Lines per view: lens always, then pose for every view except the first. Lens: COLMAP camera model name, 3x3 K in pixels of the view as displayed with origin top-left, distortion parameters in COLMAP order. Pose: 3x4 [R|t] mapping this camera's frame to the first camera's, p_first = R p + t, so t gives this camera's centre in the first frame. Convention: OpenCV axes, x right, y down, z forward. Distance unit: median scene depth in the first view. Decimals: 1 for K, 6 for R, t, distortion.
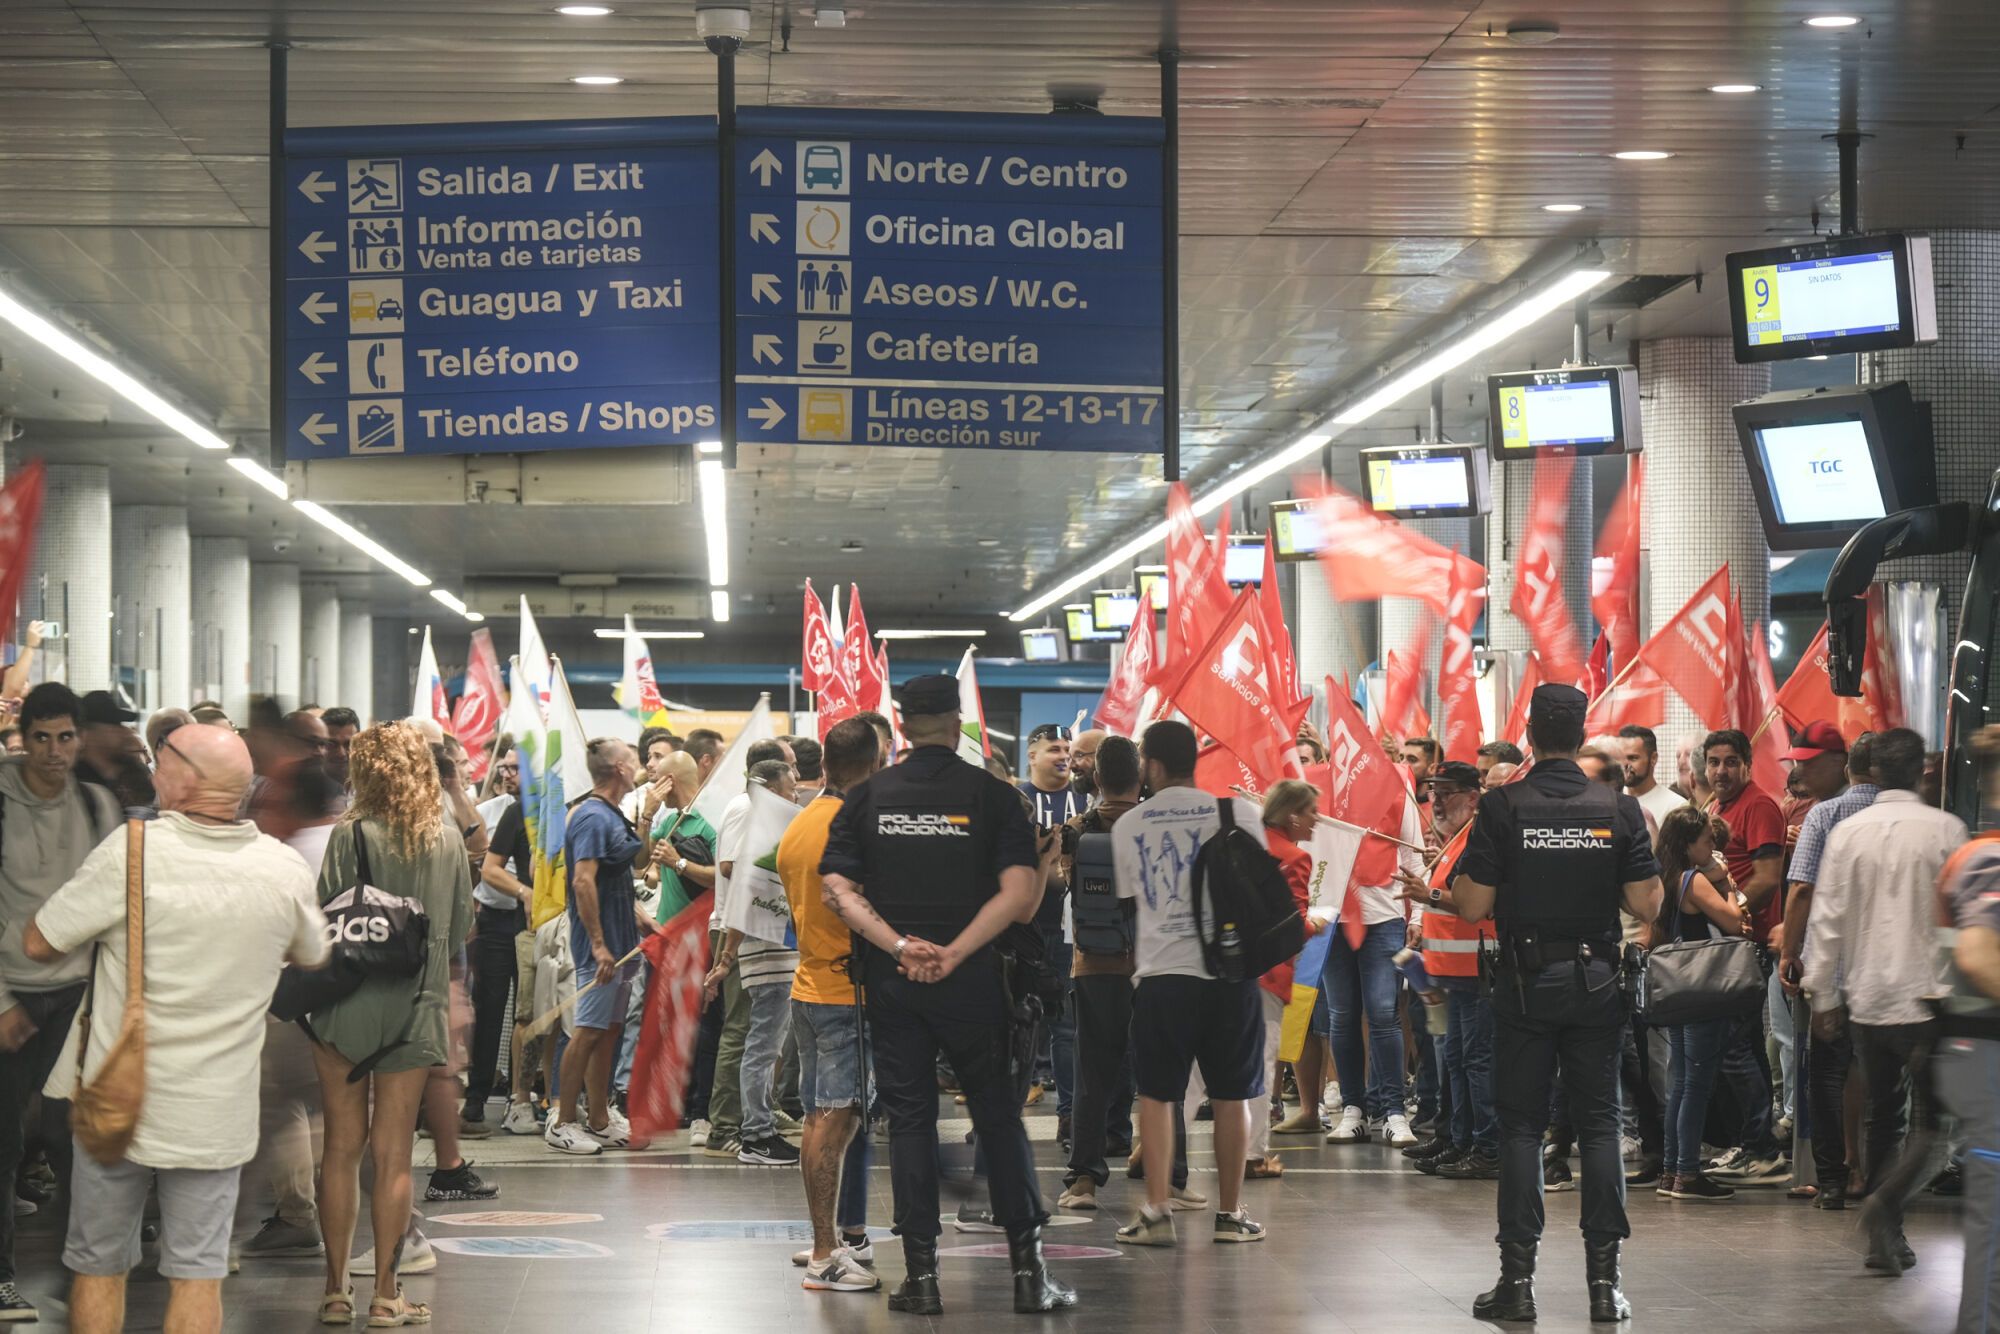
lens RADIAL K [[5108.9, 0, 1000.0], [0, 5108.9, 667.0], [0, 0, 1]] dist [0.063021, 0.208609]
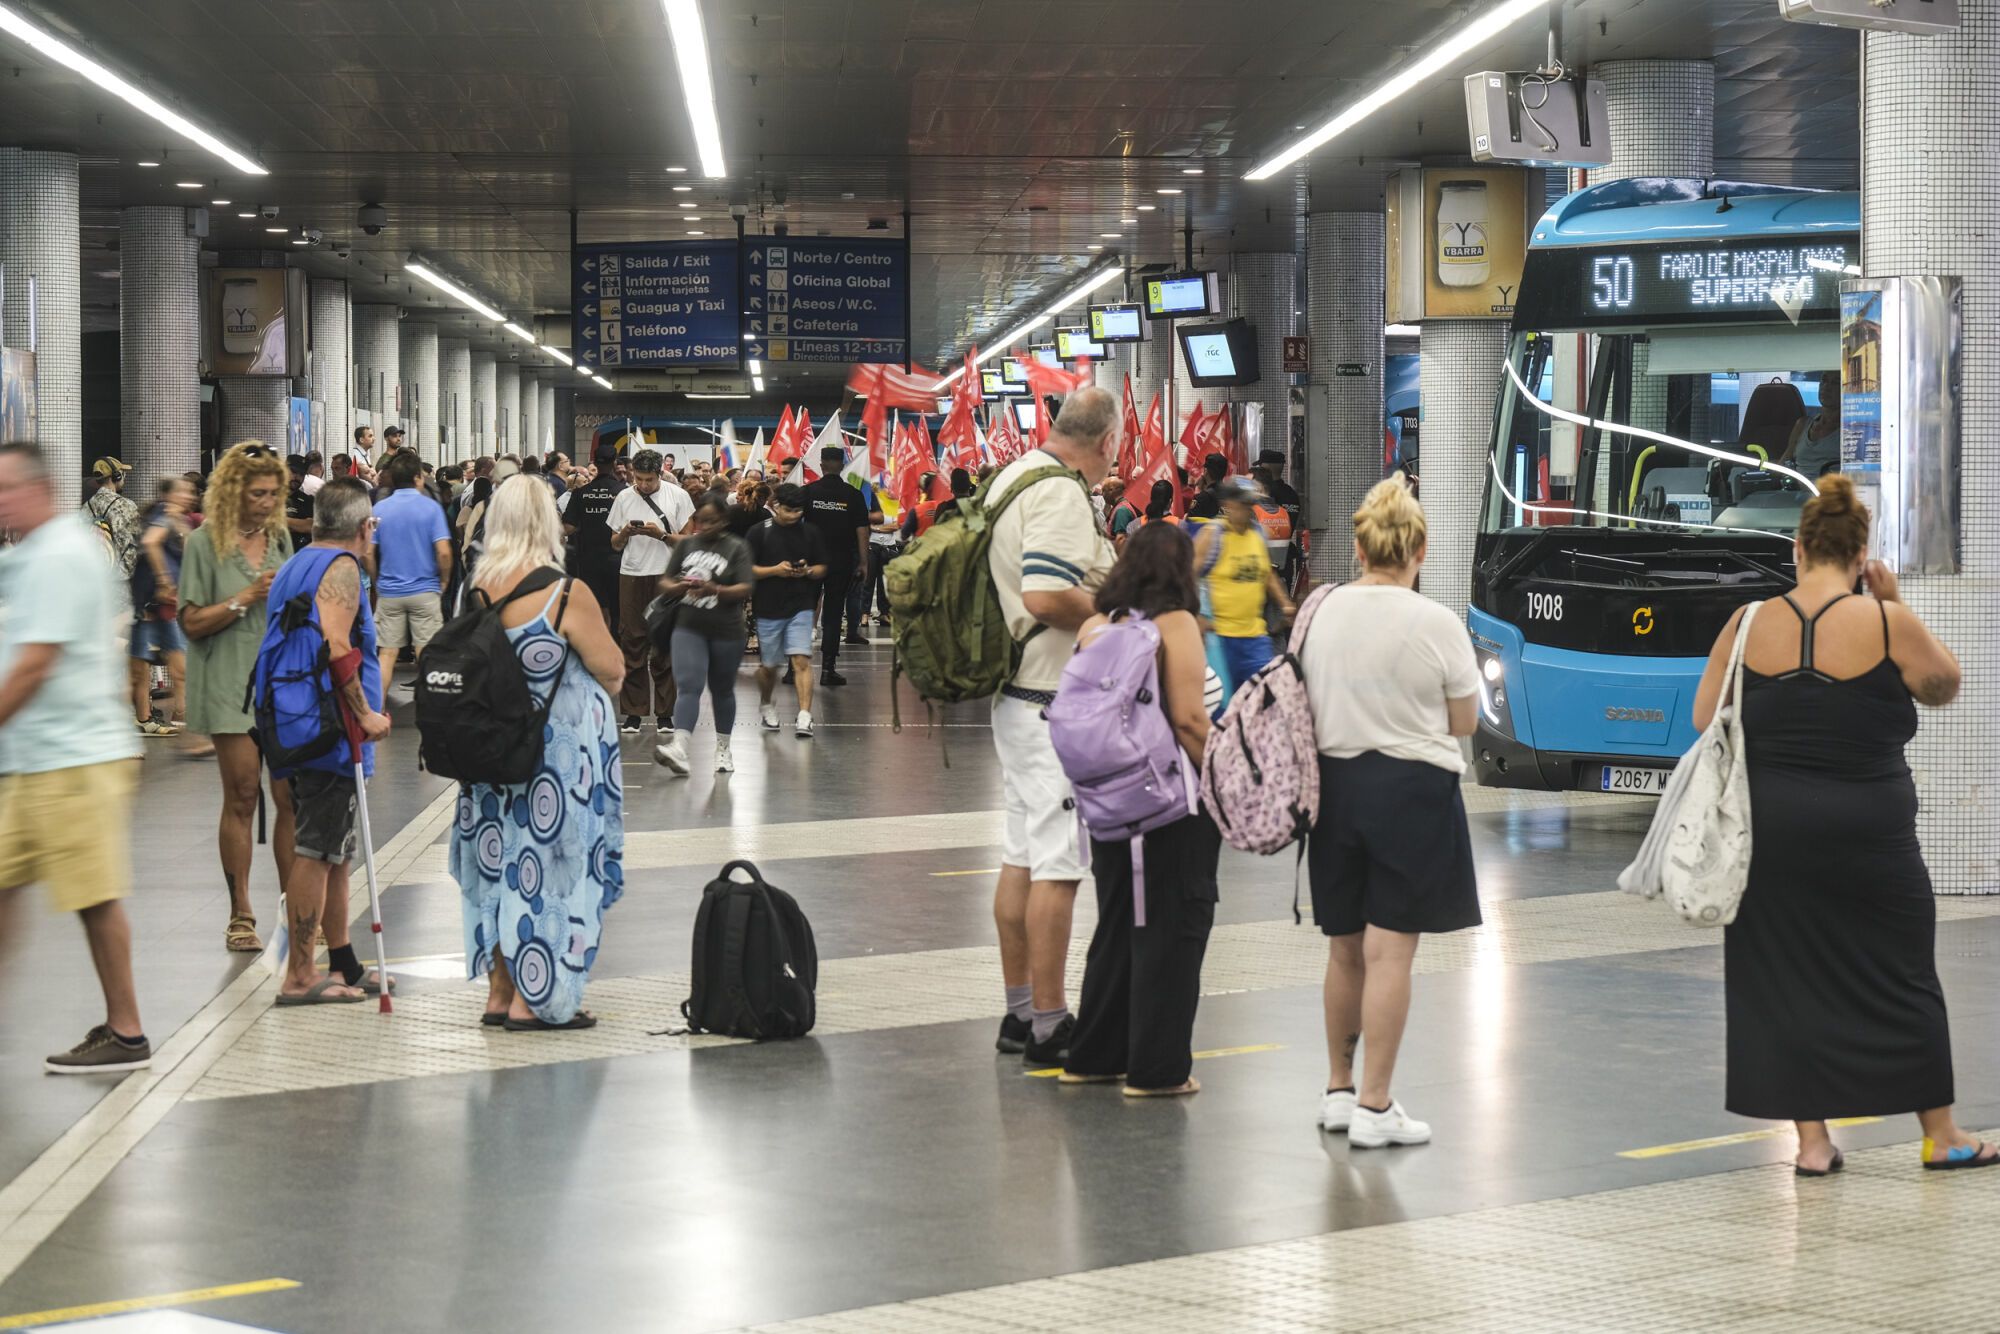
lens RADIAL K [[5108.9, 0, 1000.0], [0, 5108.9, 667.0], [0, 0, 1]] dist [0.063021, 0.208609]
pose [[0.999885, 0.001133, -0.015149, 0.122616], [-0.000246, 0.998292, 0.058423, -0.039972], [0.015190, -0.058413, 0.998177, -1.677388]]
